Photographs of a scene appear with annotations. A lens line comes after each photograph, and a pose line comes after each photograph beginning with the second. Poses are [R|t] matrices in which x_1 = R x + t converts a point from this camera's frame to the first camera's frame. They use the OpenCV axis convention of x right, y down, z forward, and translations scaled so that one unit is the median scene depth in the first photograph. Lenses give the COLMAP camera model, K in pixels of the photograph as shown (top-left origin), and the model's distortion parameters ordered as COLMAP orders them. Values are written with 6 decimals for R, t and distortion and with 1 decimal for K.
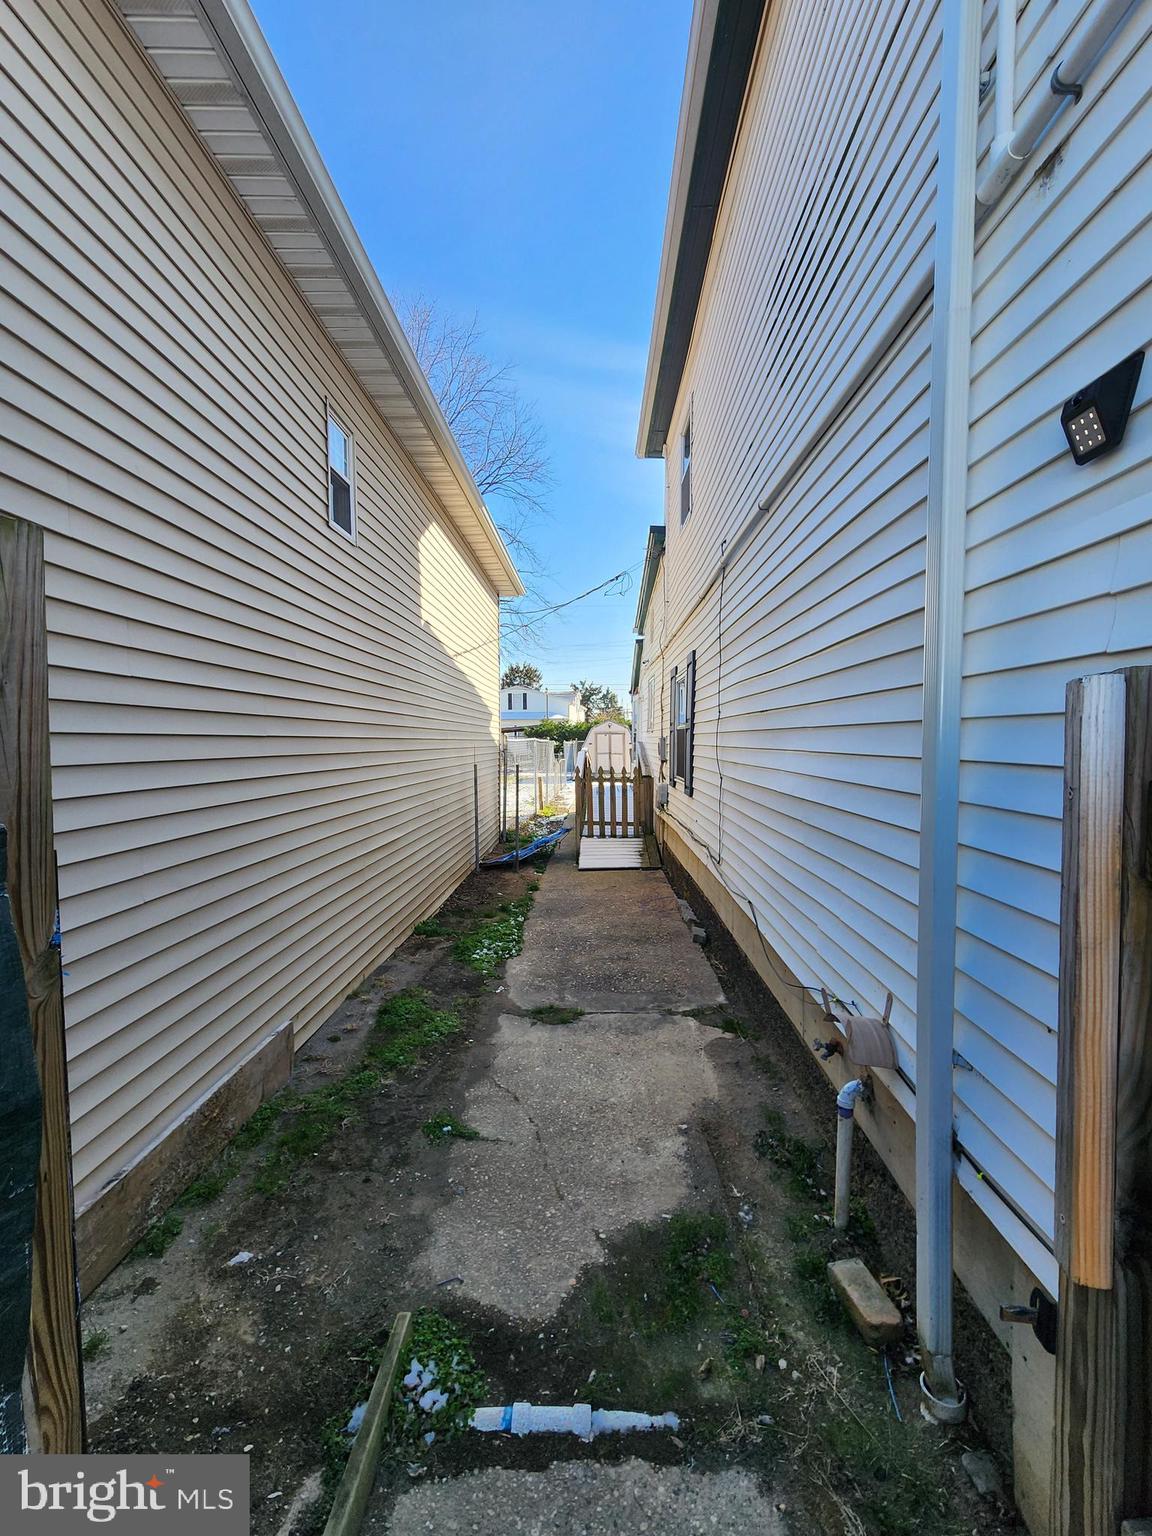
lens RADIAL K [[630.5, 0, 572.8], [0, 630.5, 754.6], [0, 0, 1]] dist [-0.002404, 0.000796]
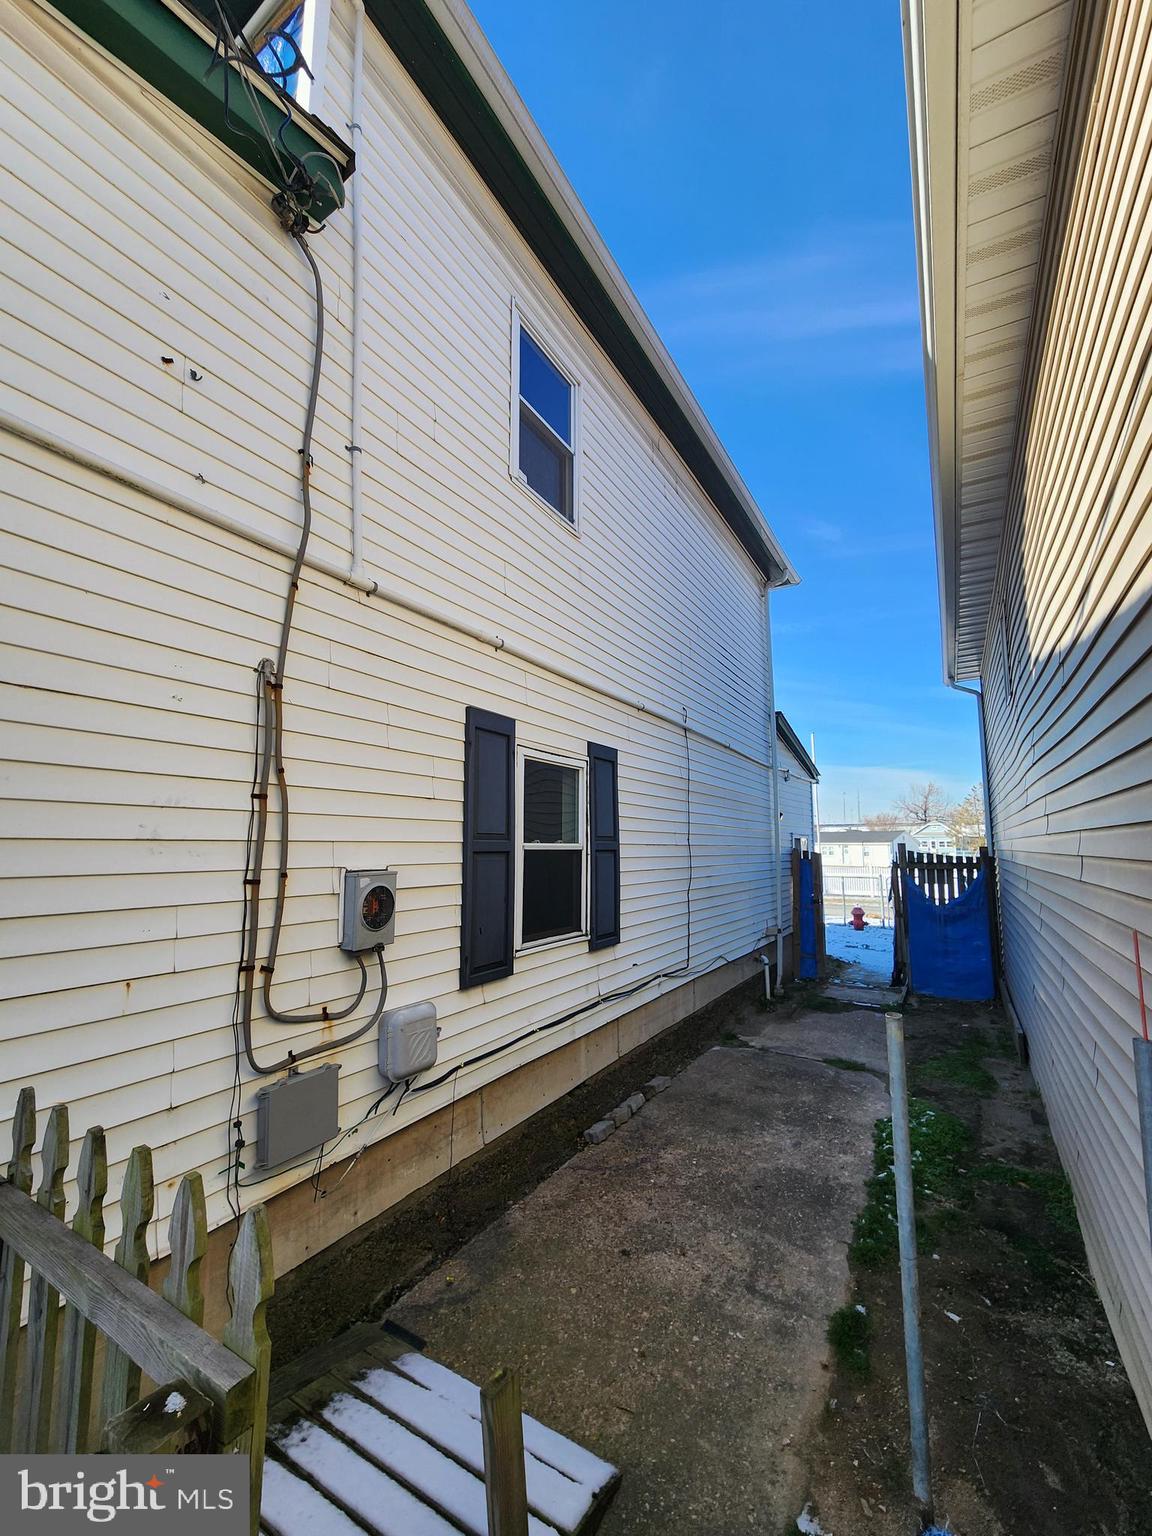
lens RADIAL K [[630.5, 0, 576.6], [0, 630.5, 772.6], [0, 0, 1]] dist [-0.002404, 0.000796]
pose [[-0.878330, 0.052779, 0.475133, -0.191993], [0.006056, 0.995036, -0.099335, -0.087515], [-0.478017, -0.084371, -0.874289, 2.438476]]
